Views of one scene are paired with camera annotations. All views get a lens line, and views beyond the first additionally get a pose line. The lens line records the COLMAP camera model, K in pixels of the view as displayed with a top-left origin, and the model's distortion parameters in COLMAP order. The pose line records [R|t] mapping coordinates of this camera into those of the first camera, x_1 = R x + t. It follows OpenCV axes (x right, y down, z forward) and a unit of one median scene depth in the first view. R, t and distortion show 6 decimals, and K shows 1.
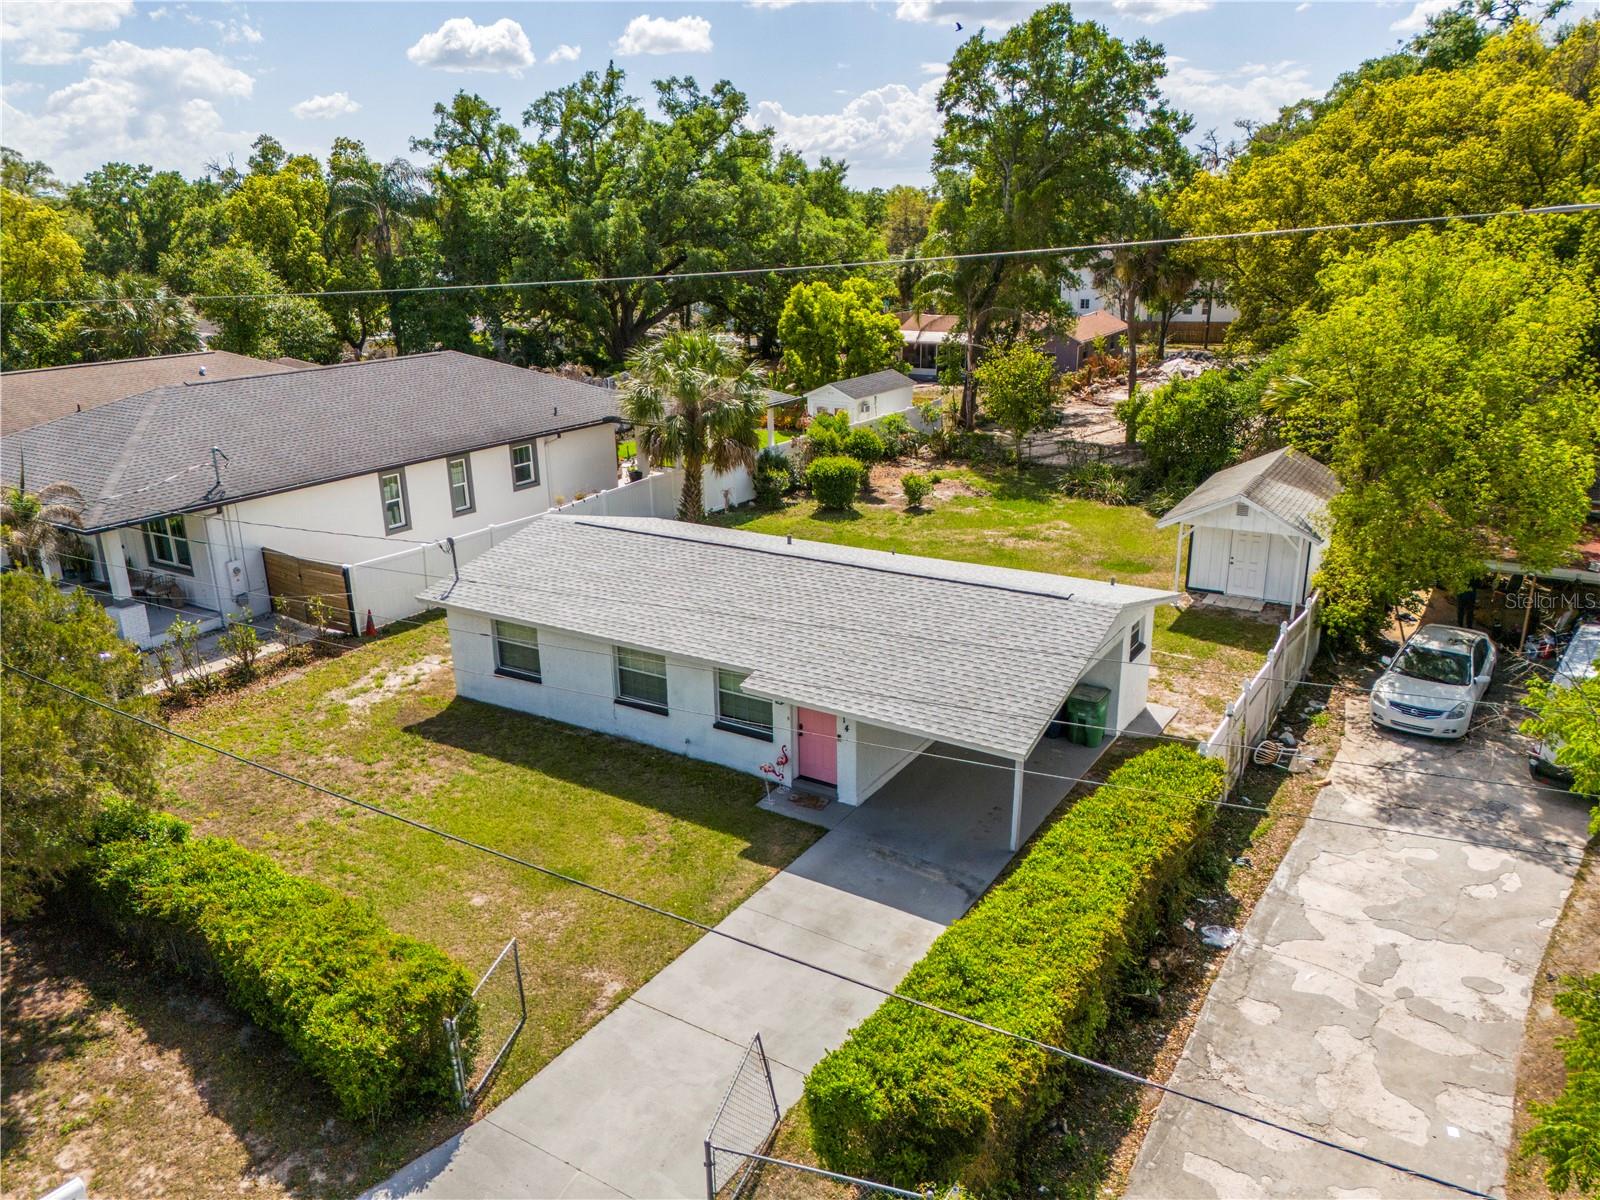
lens RADIAL K [[1156.9, 0, 802.7], [0, 1156.9, 605.2], [0, 0, 1]] dist [0.036896, -0.022211]
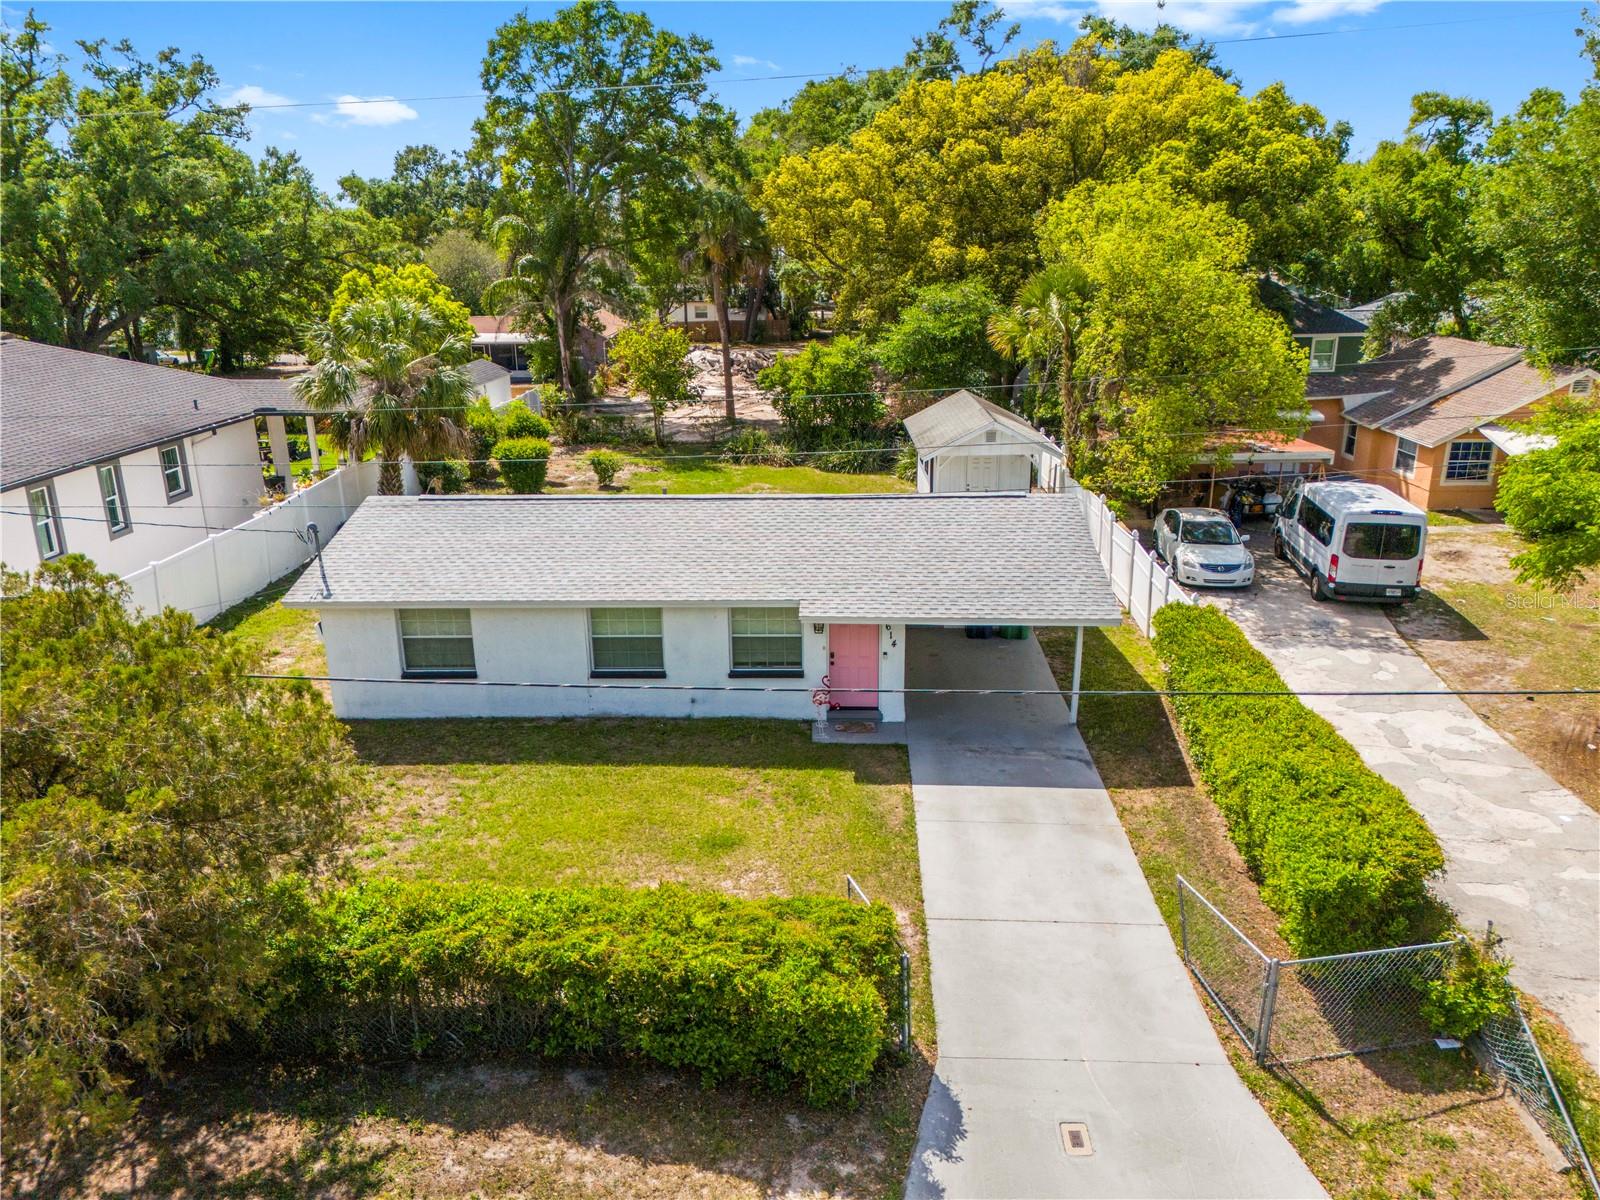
lens RADIAL K [[1156.9, 0, 802.2], [0, 1156.9, 596.6], [0, 0, 1]] dist [0.036896, -0.022211]
pose [[0.870345, -0.142484, 0.471378, -0.267857], [0.153583, 0.988021, 0.015076, 0.021406], [-0.467880, 0.059275, 0.881802, 0.085312]]
